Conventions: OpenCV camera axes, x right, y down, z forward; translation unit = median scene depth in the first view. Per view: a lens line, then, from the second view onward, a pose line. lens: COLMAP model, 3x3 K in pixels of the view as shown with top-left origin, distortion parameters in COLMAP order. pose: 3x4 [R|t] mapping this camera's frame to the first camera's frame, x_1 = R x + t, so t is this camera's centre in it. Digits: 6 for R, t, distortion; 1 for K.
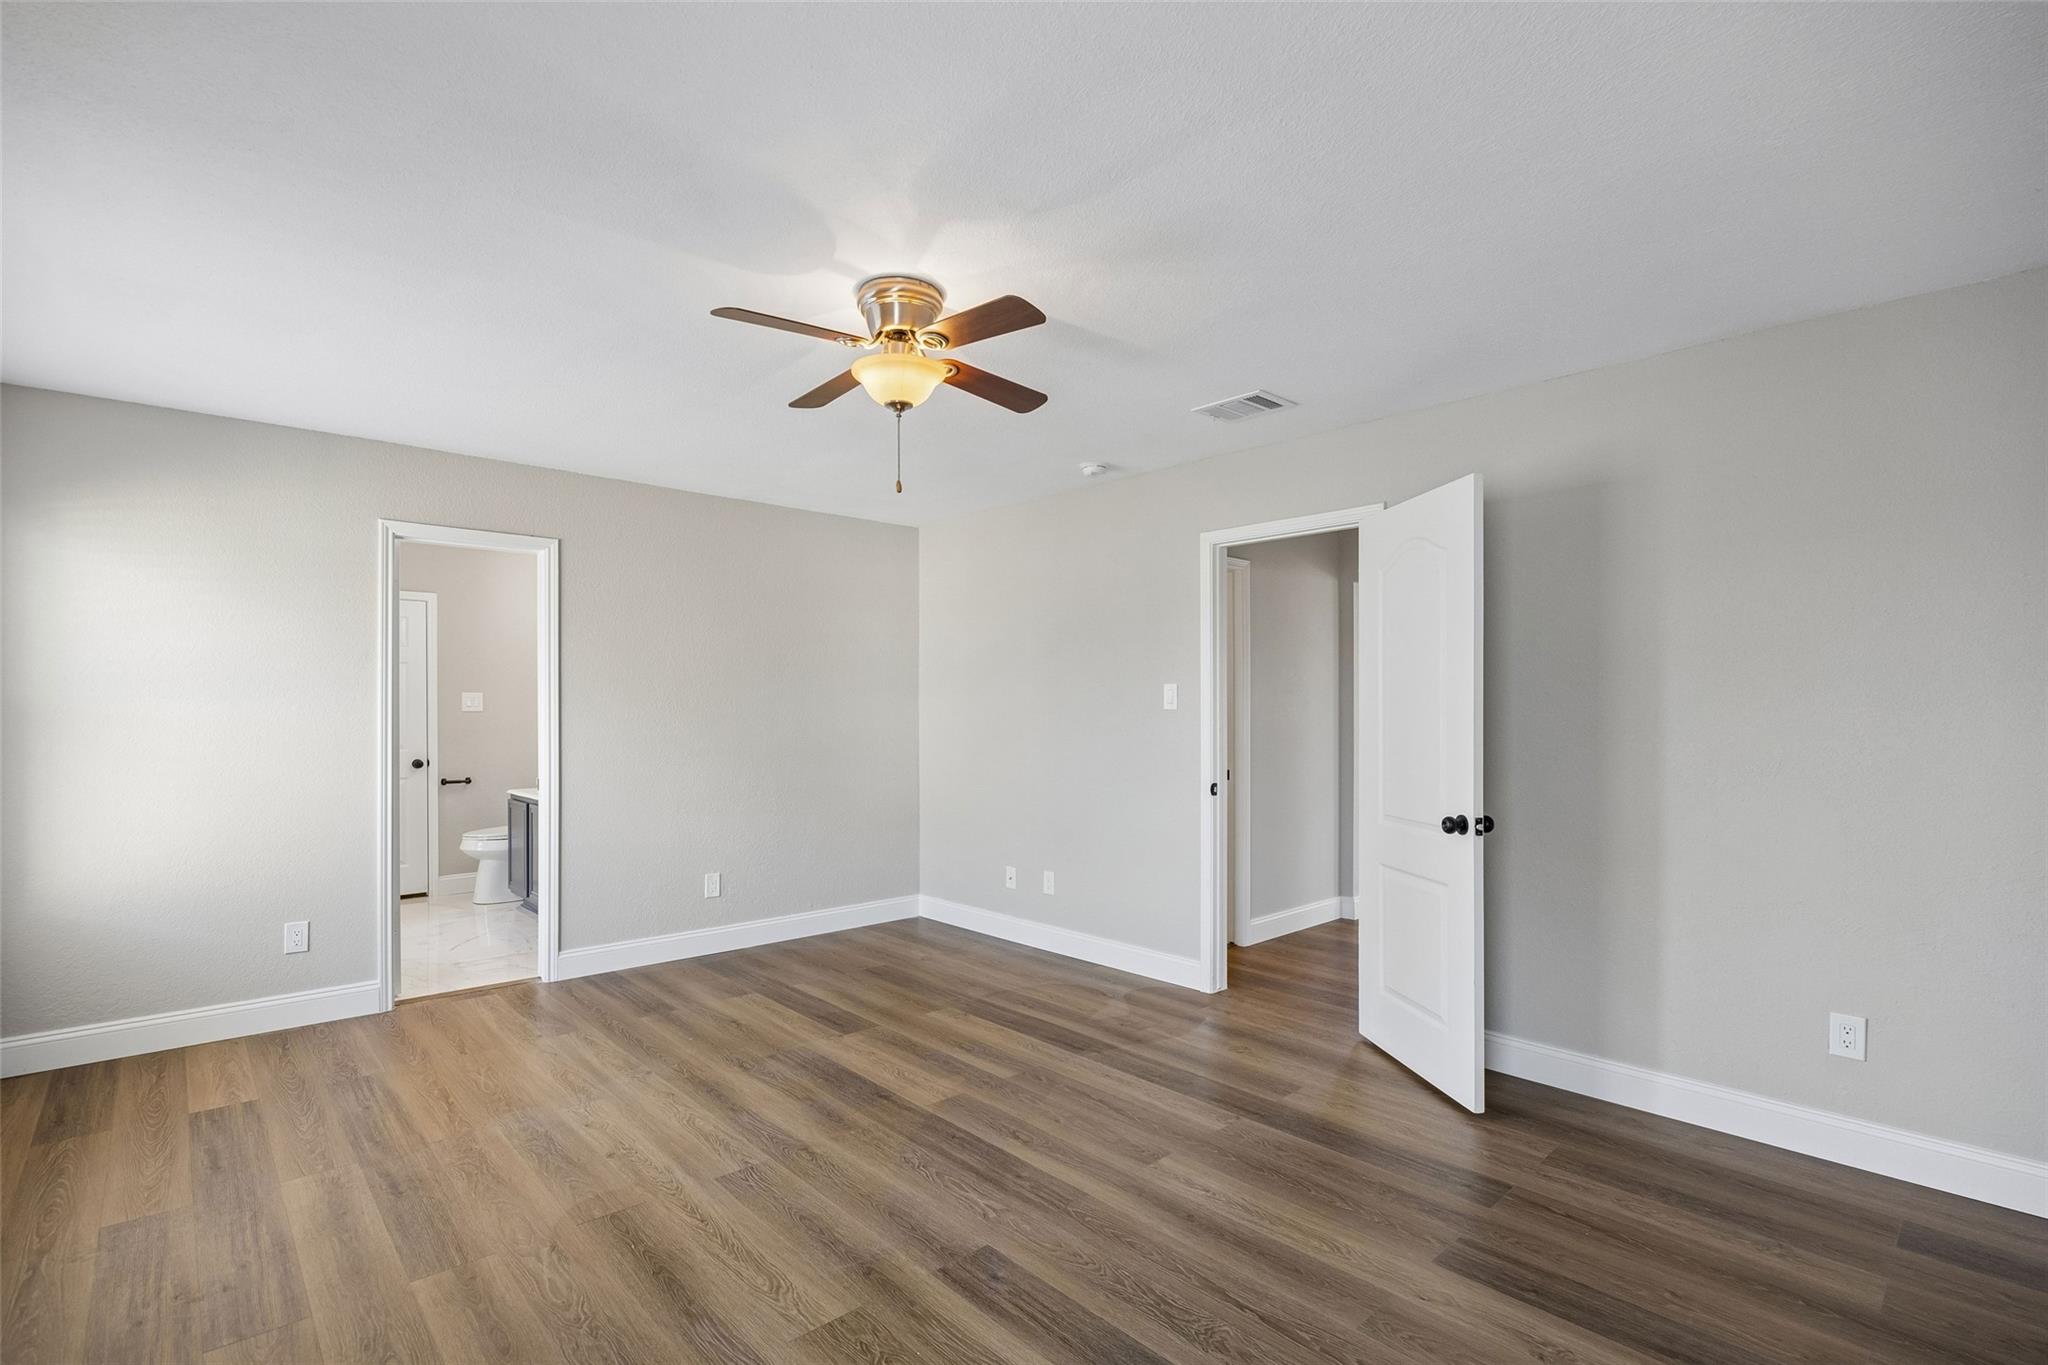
lens RADIAL K [[963.7, 0, 1012.0], [0, 963.7, 694.4], [0, 0, 1]] dist [-0.009028, 0.000860]
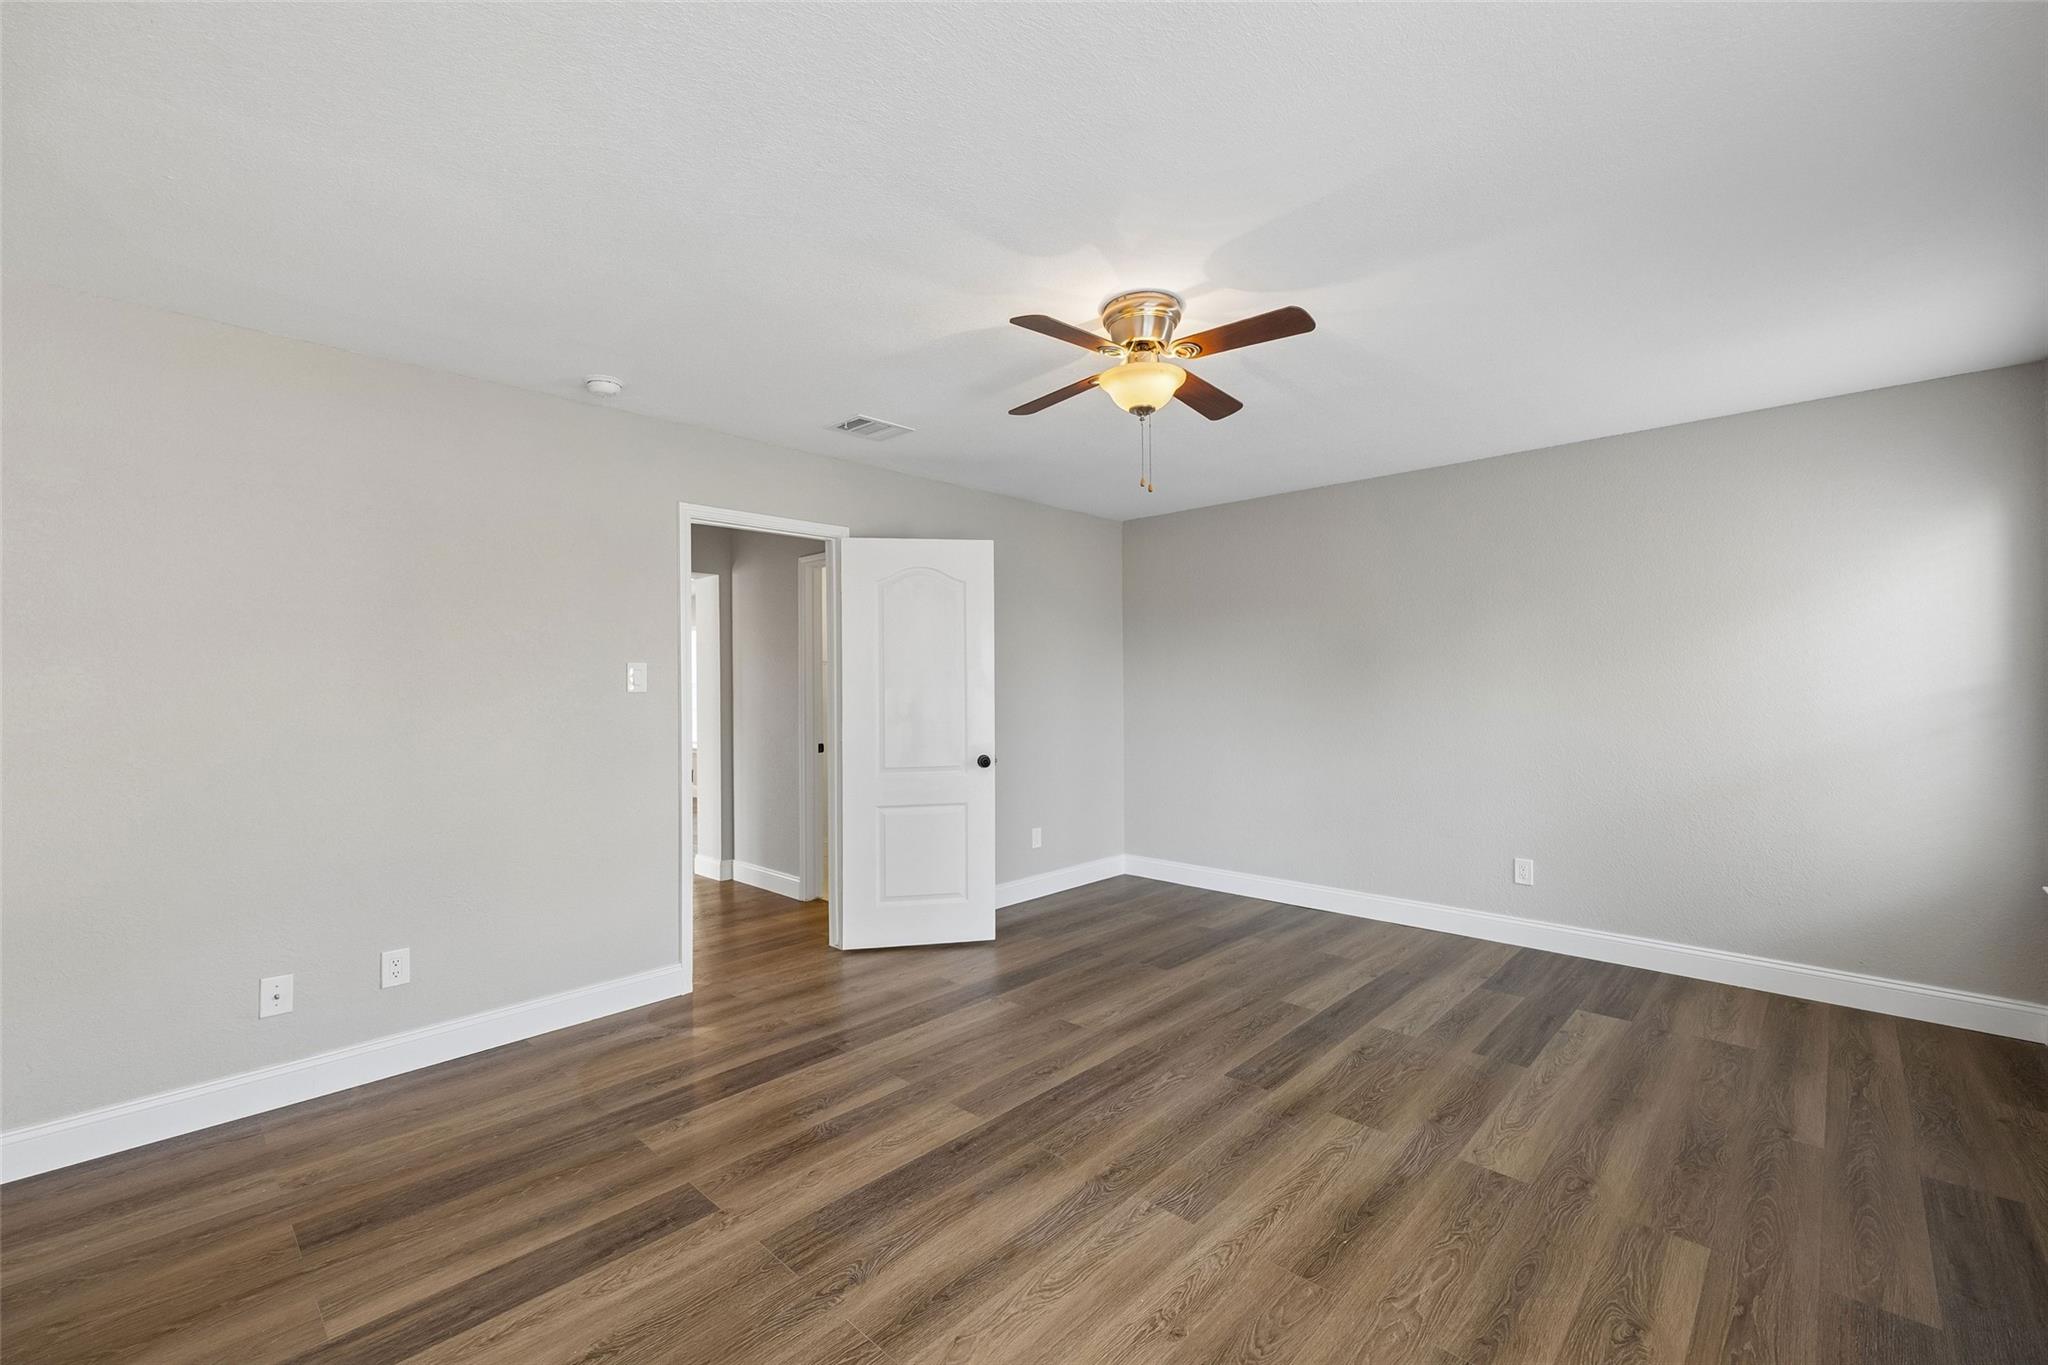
lens RADIAL K [[867.6, 0, 1007.7], [0, 867.6, 685.2], [0, 0, 1]] dist [0.002564, -0.000317]
pose [[-0.081101, 0.003287, 0.996700, -0.831343], [-0.003898, 0.999986, -0.003615, 0.014333], [-0.996698, -0.004178, -0.081087, 0.947047]]
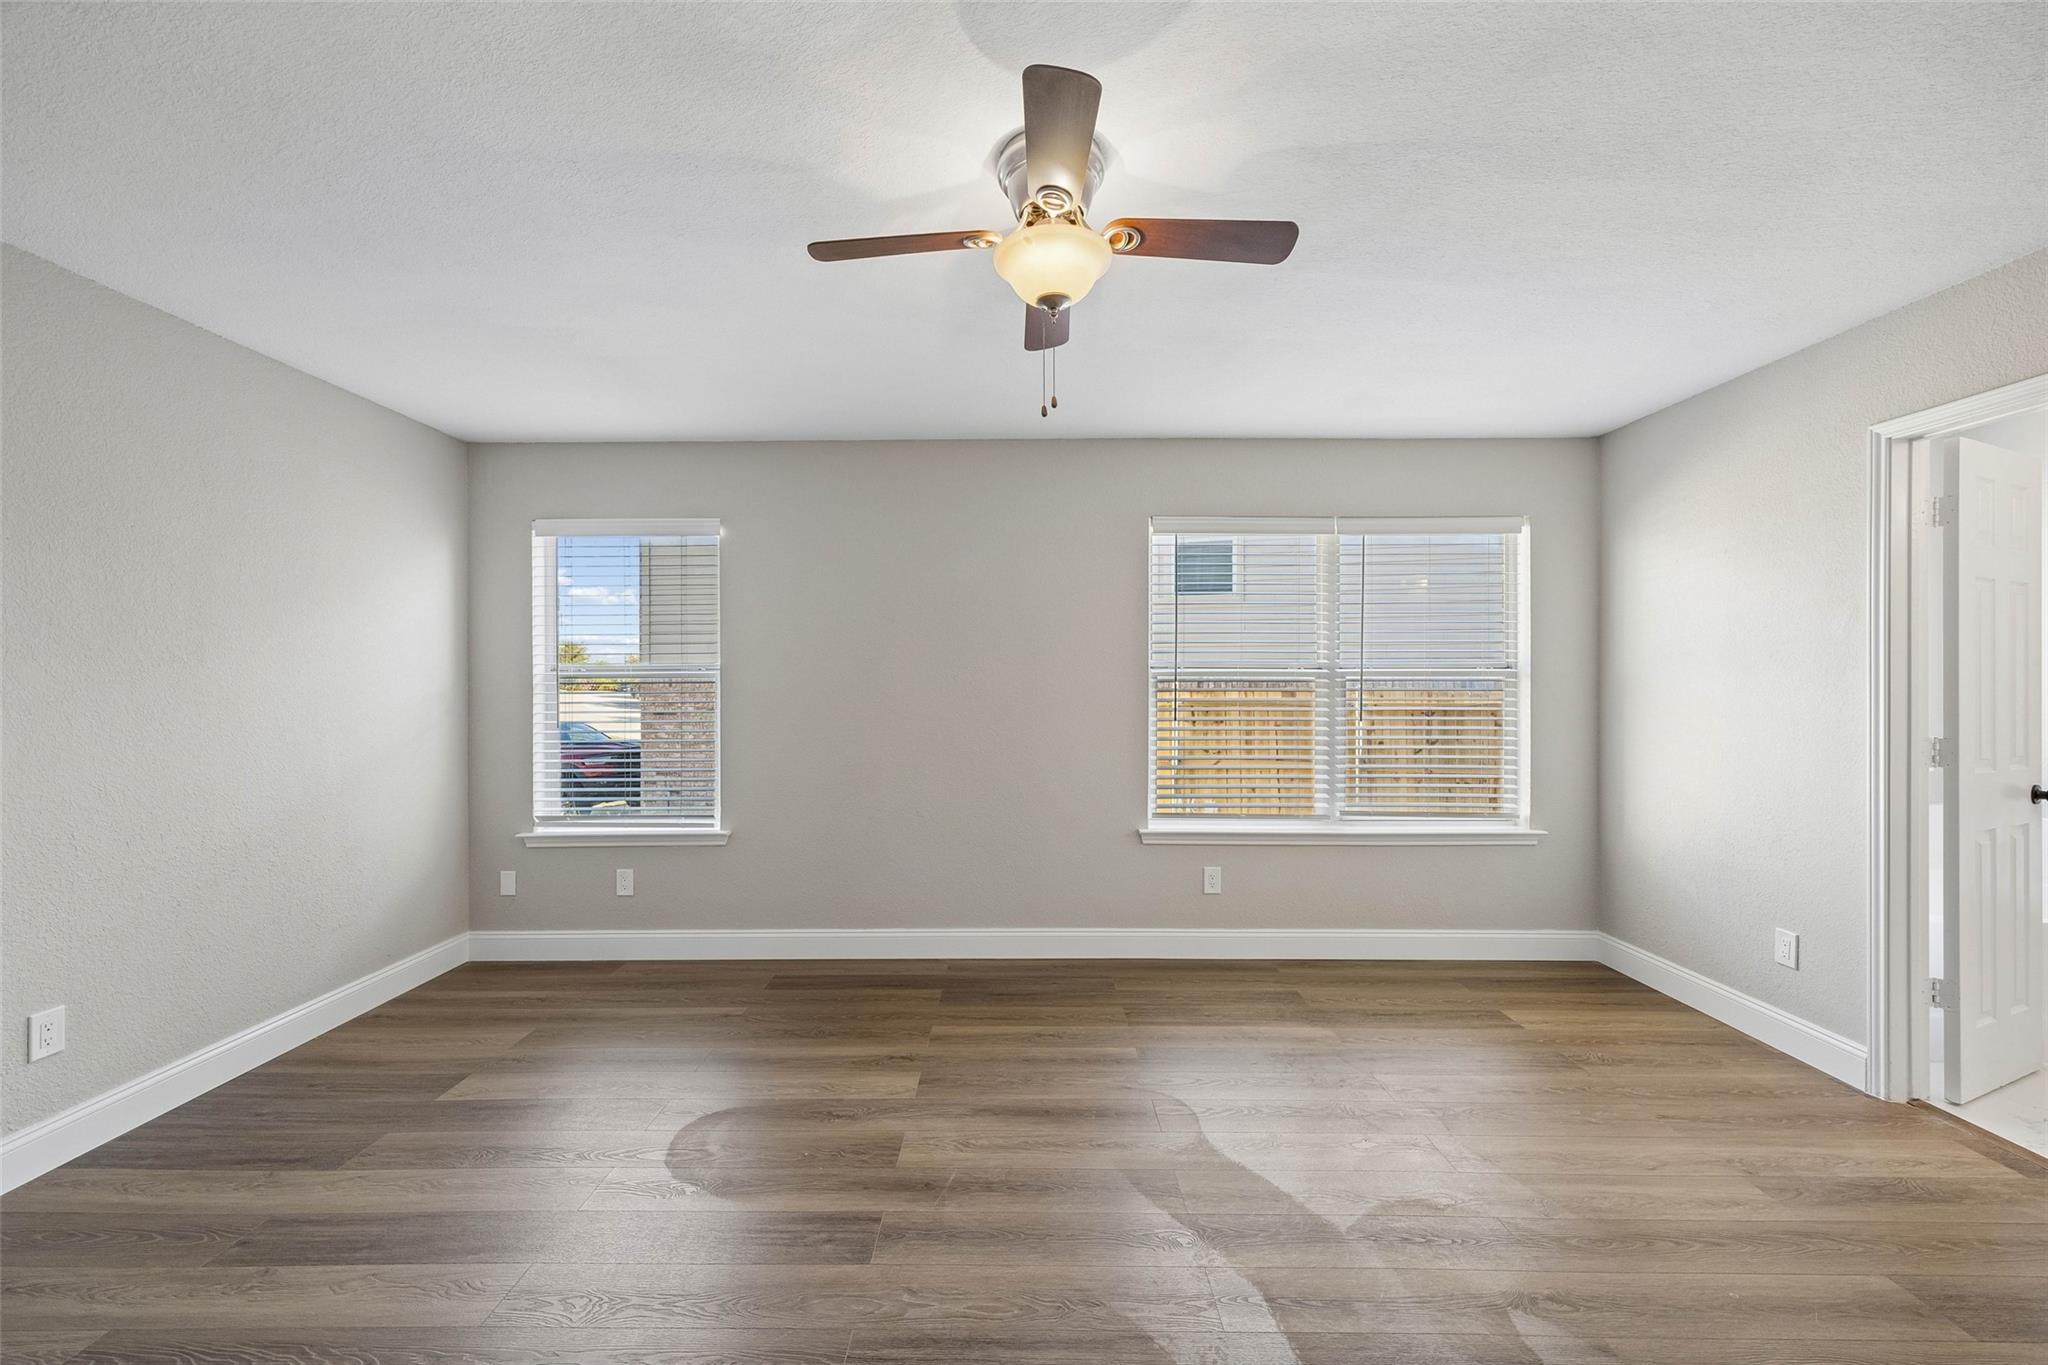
lens RADIAL K [[780.1, 0, 1014.1], [0, 780.1, 670.0], [0, 0, 1]] dist [-0.007435, 0.000027]
pose [[-0.662916, -0.008233, -0.748648, 0.308774], [0.007671, 0.999812, -0.017788, 0.000789], [0.748654, -0.017535, -0.662729, 1.091560]]
